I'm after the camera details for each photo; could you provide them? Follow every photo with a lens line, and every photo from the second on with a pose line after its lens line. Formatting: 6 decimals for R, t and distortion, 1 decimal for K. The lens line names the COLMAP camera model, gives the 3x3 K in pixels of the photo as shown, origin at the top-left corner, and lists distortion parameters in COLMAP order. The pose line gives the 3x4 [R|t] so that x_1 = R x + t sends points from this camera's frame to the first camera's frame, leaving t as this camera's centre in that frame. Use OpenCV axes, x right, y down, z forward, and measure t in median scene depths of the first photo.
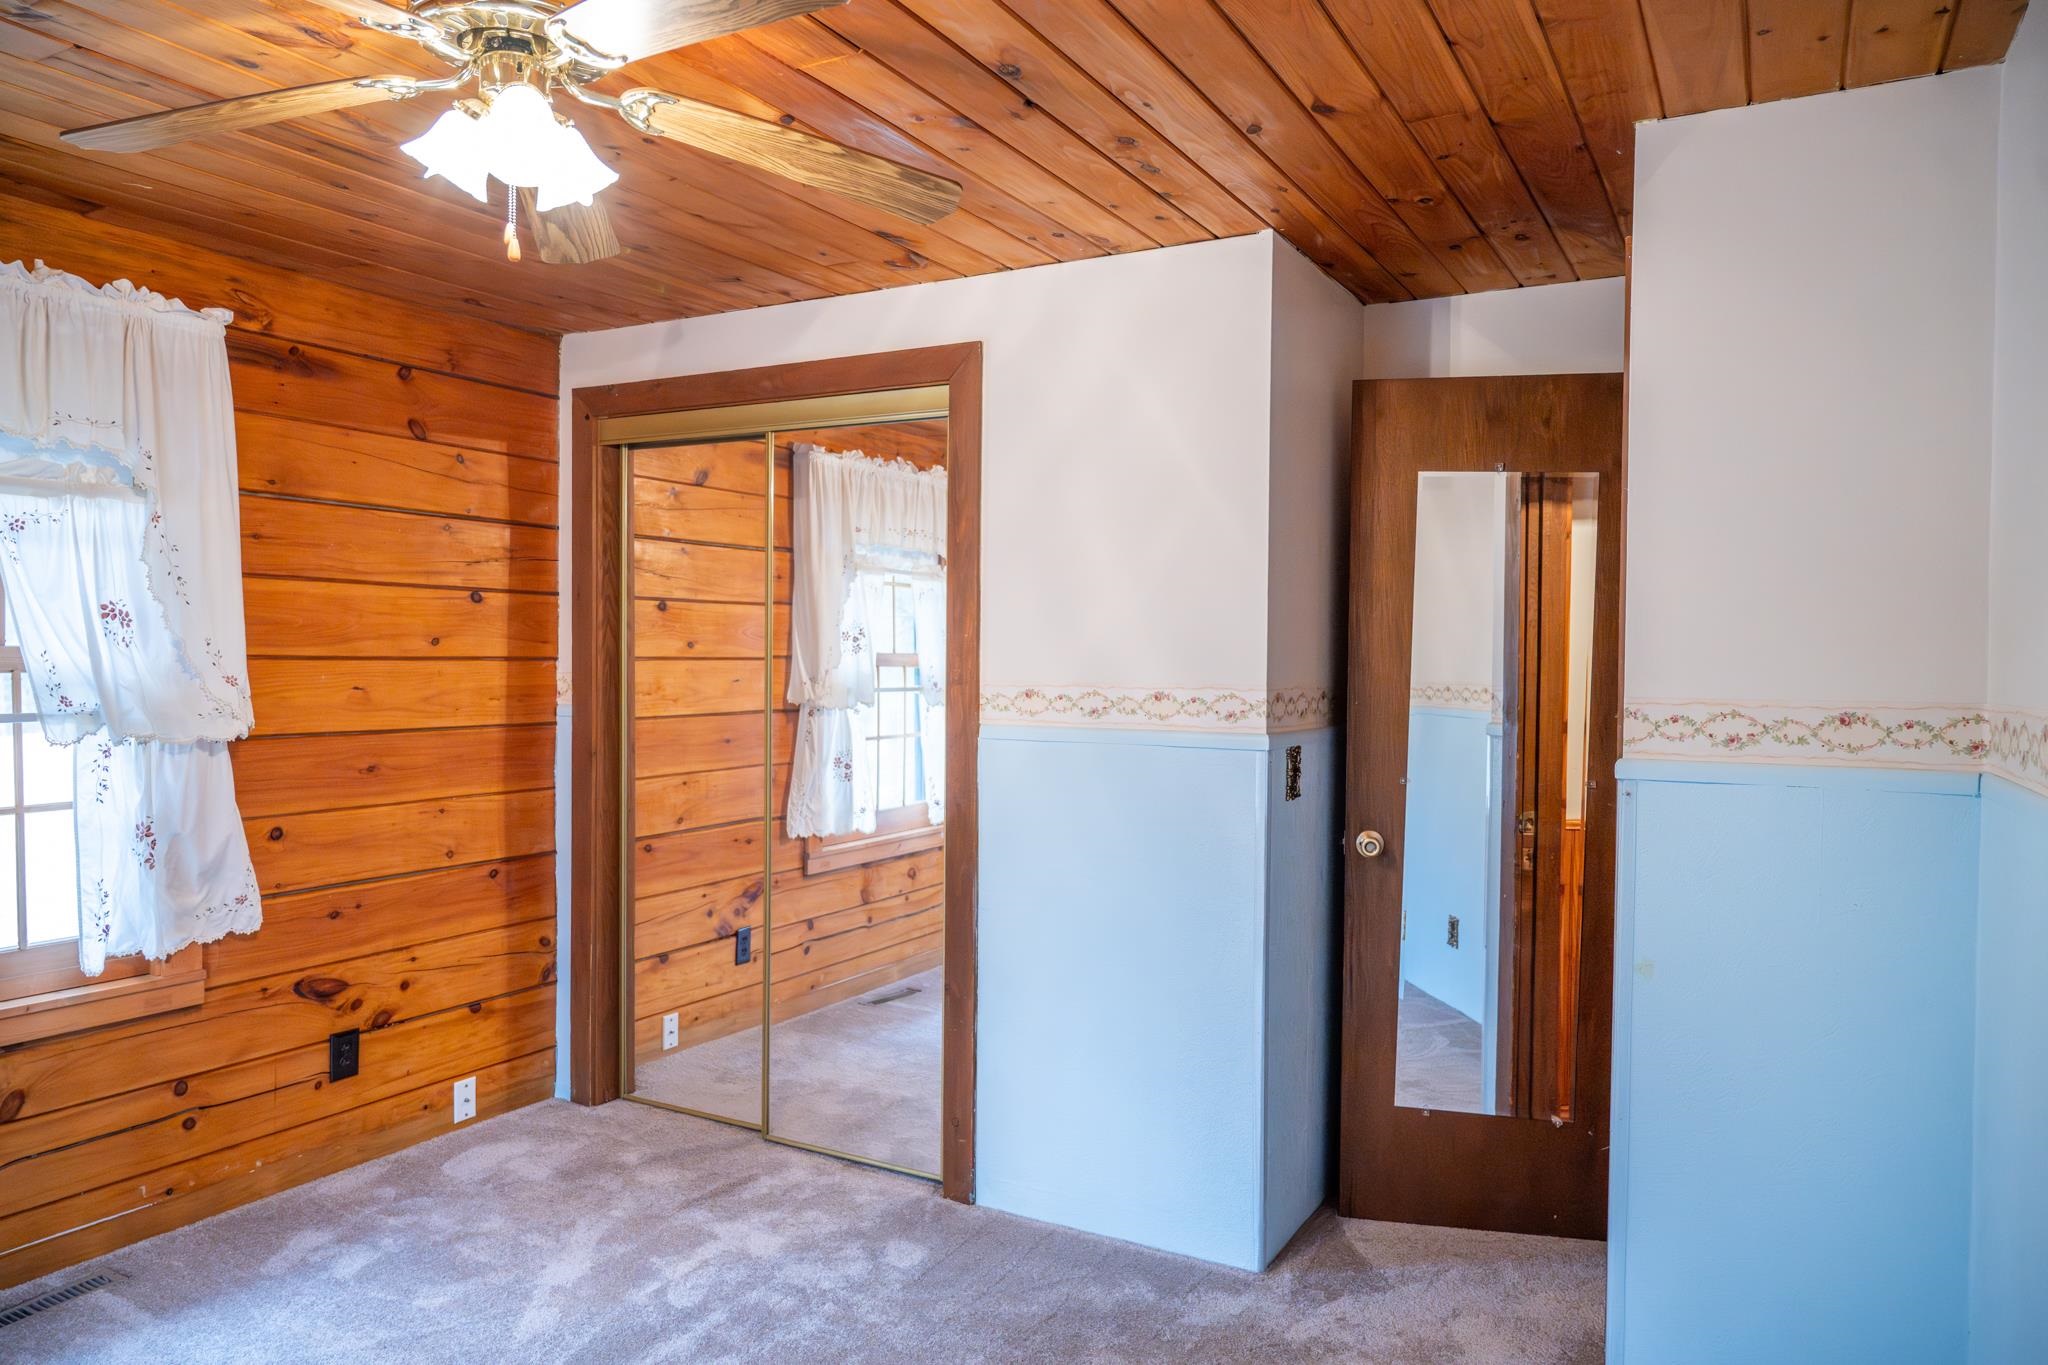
lens RADIAL K [[1366.1, 0, 1022.1], [0, 1366.1, 671.4], [0, 0, 1]] dist [-0.005965, -0.000454]
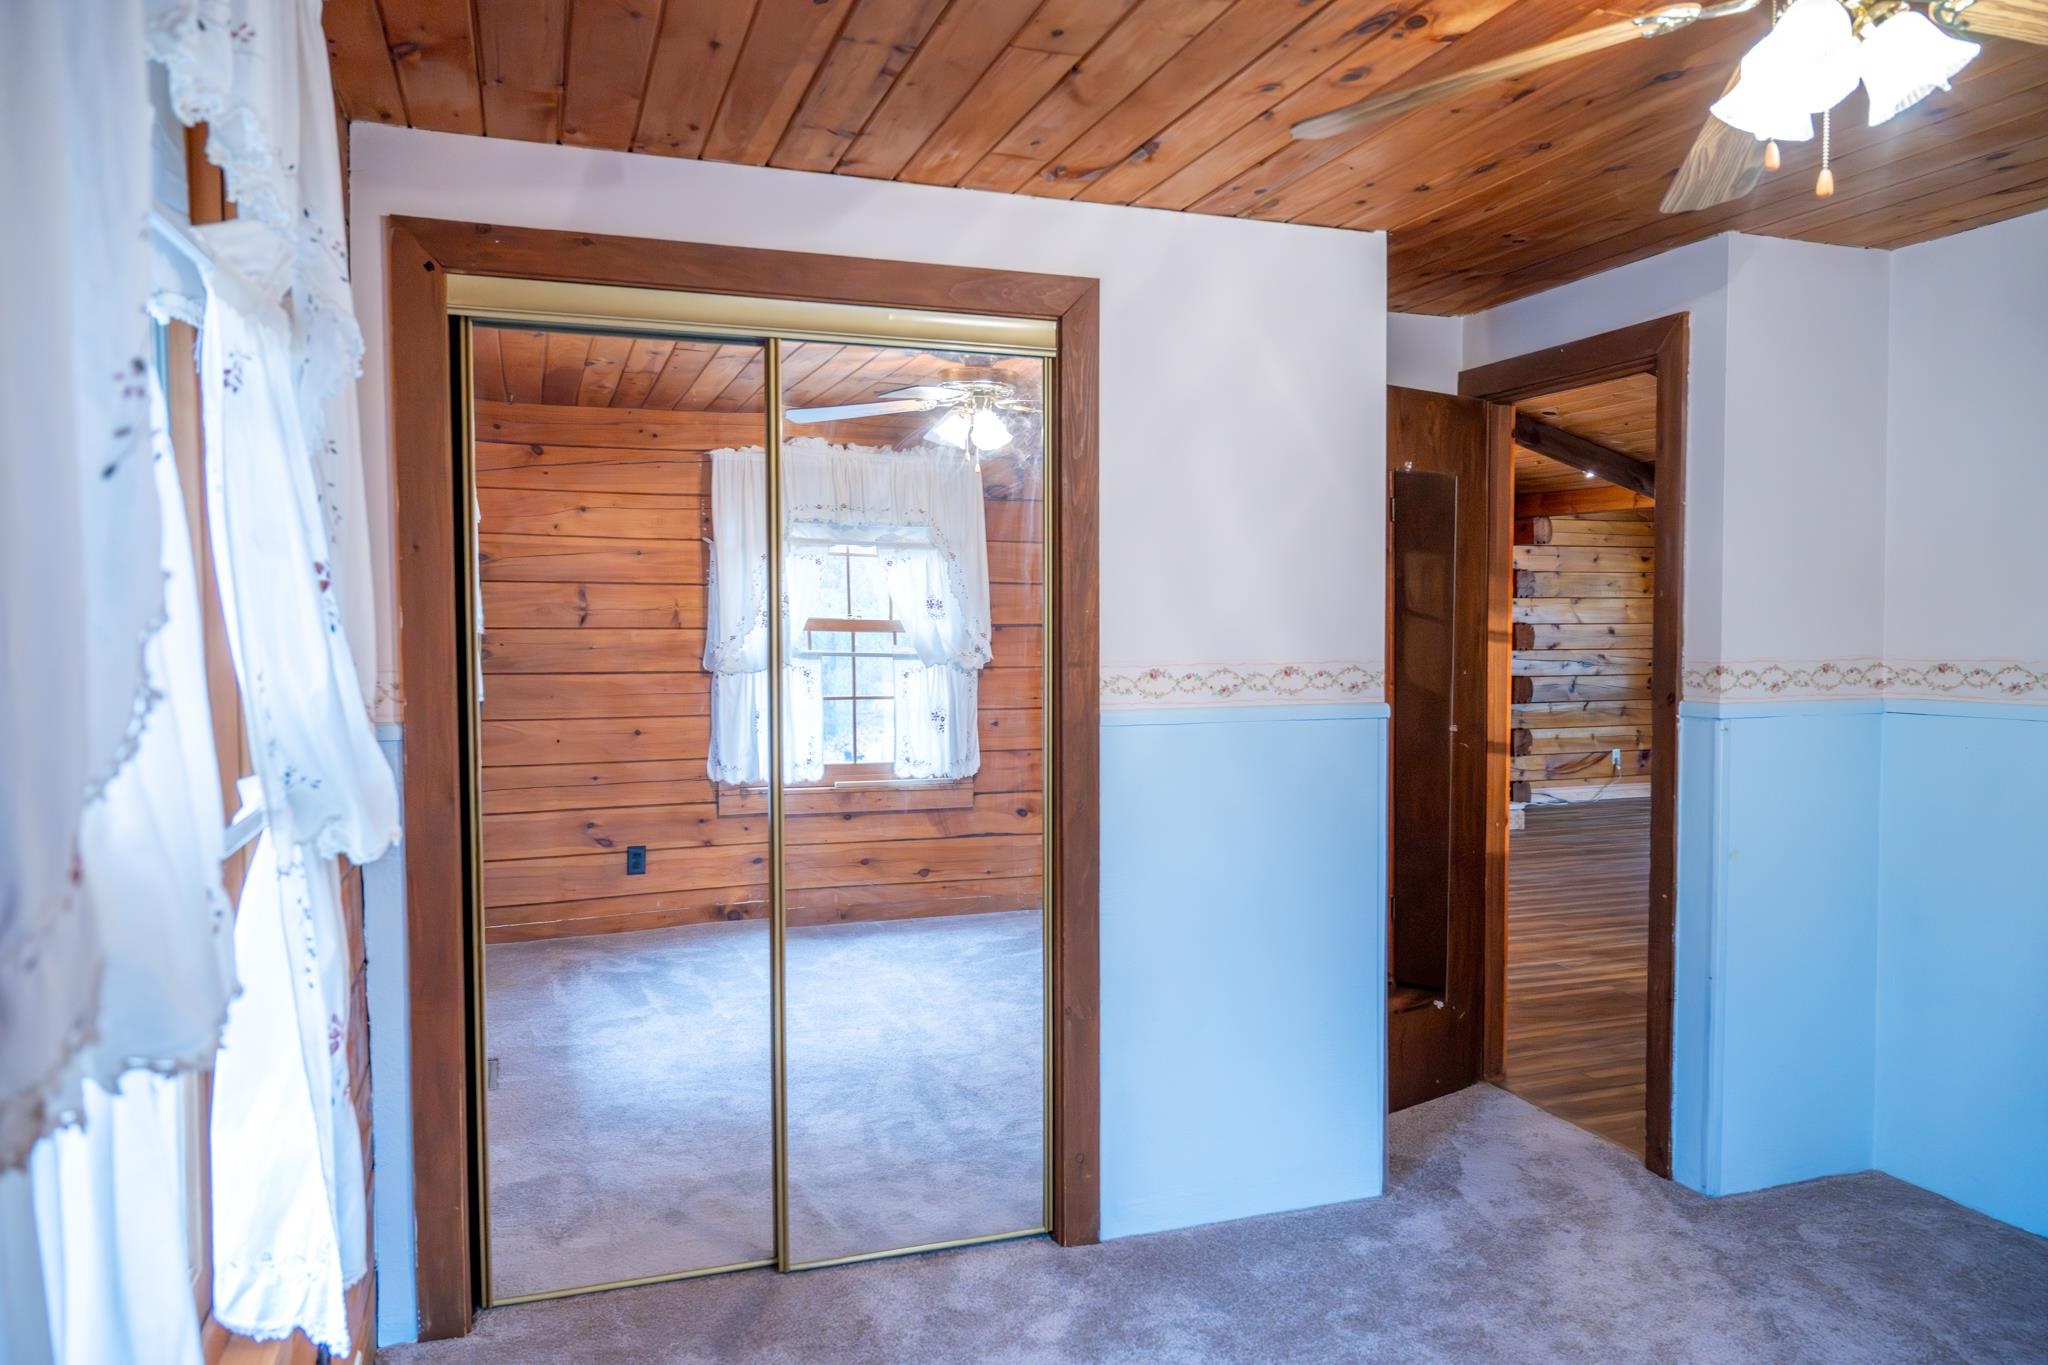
lens RADIAL K [[1366.1, 0, 1022.1], [0, 1366.1, 671.4], [0, 0, 1]] dist [-0.005965, -0.000454]
pose [[0.663484, -0.037354, 0.747257, -0.767629], [0.017083, 0.999249, 0.034783, -0.019841], [-0.747995, -0.010313, 0.663624, 0.465636]]
